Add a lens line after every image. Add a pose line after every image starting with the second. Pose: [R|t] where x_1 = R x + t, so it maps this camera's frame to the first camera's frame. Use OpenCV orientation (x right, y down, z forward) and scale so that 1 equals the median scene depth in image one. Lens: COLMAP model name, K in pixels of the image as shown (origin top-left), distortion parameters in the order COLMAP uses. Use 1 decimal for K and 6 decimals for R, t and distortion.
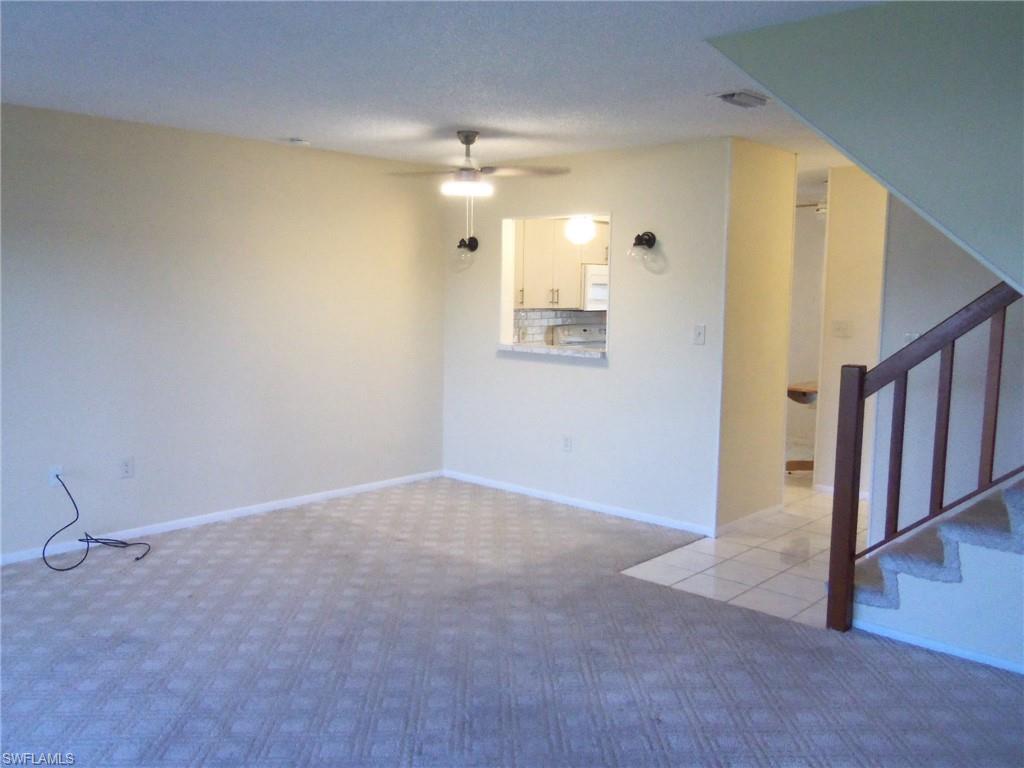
lens RADIAL K [[881.9, 0, 498.3], [0, 881.9, 374.5], [0, 0, 1]] dist [-0.014713, 0.051285]
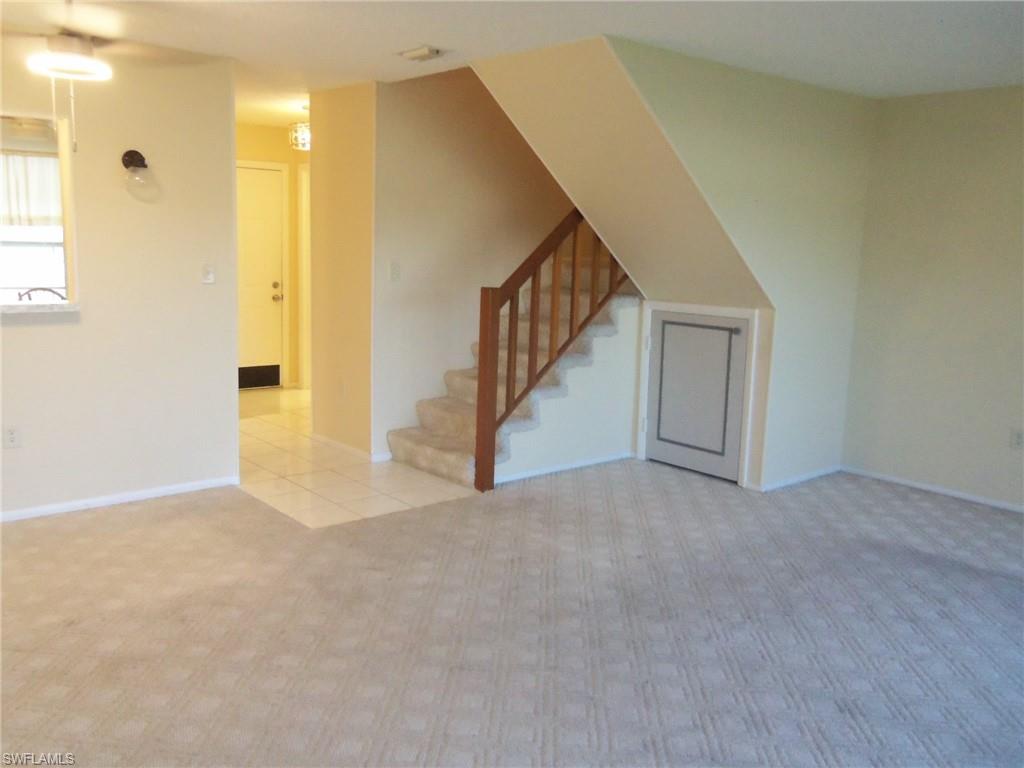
lens RADIAL K [[881.9, 0, 498.3], [0, 881.9, 374.5], [0, 0, 1]] dist [-0.014713, 0.051285]
pose [[0.125085, -0.160659, 0.979052, -0.857058], [0.072934, 0.985621, 0.152419, -0.078268], [-0.989462, 0.052340, 0.135004, 0.780448]]
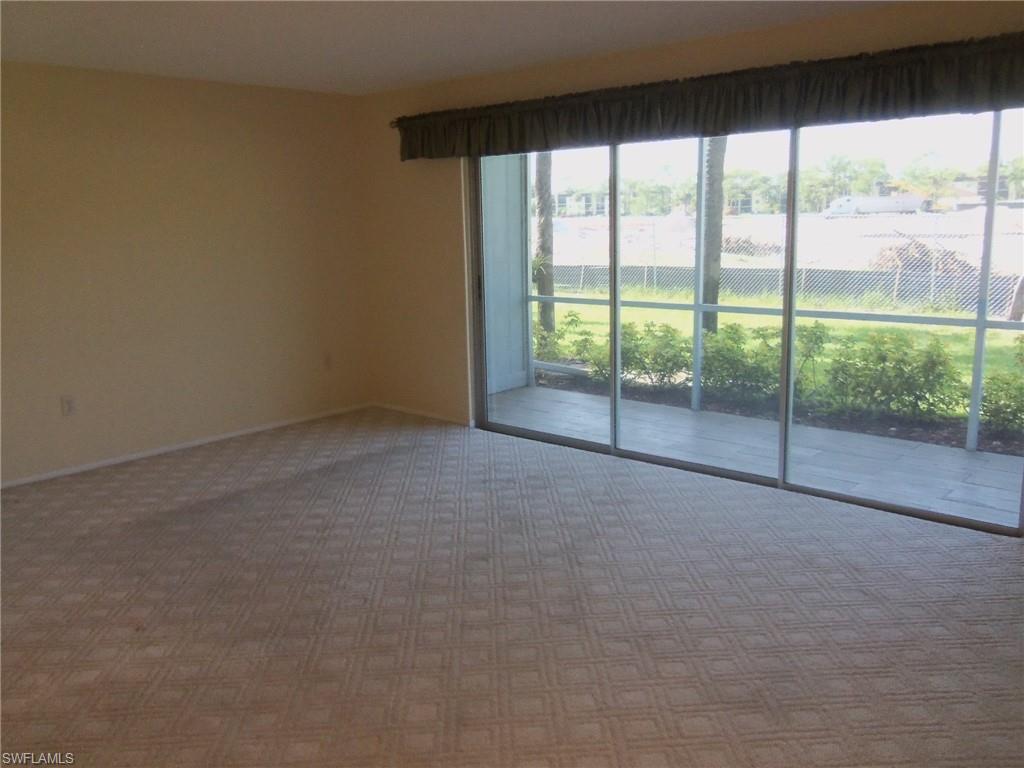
lens RADIAL K [[881.9, 0, 498.3], [0, 881.9, 374.5], [0, 0, 1]] dist [-0.014713, 0.051285]
pose [[-0.999935, 0.011137, -0.002303, -0.194825], [0.010066, 0.960947, 0.276549, -0.148205], [0.005293, 0.276508, -0.960997, 1.487693]]
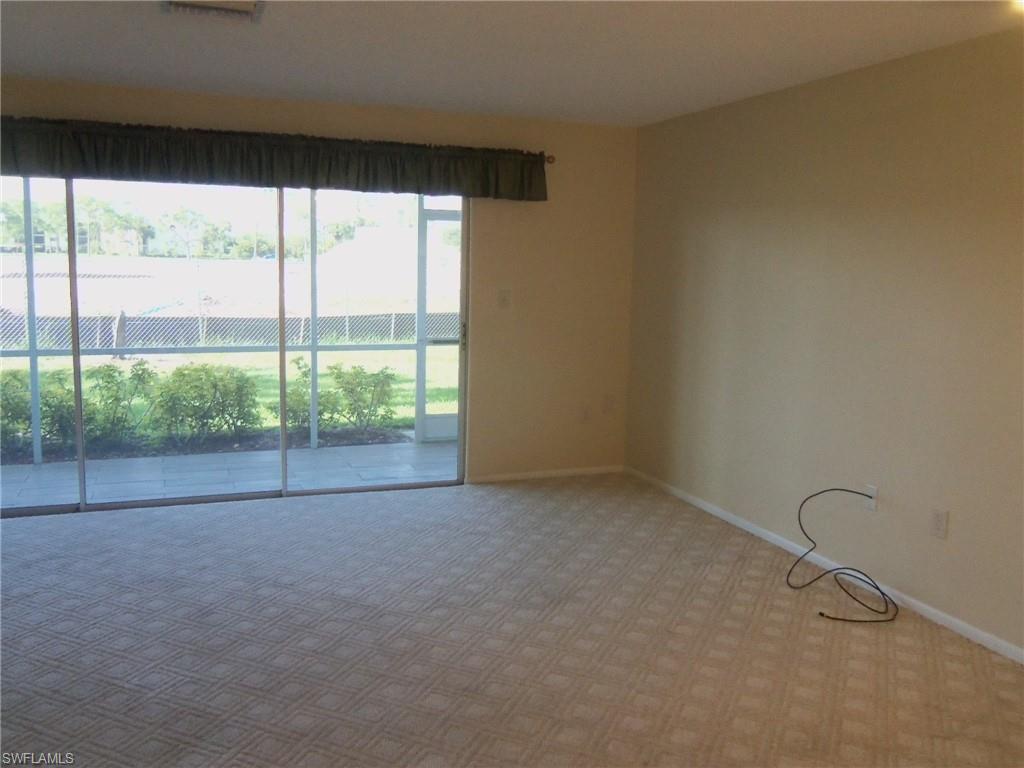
lens RADIAL K [[881.9, 0, 498.3], [0, 881.9, 374.5], [0, 0, 1]] dist [-0.014713, 0.051285]
pose [[-0.446761, 0.093266, -0.889779, 0.475012], [-0.117562, 0.979807, 0.161731, -0.112807], [0.886896, 0.176860, -0.426775, 1.228481]]
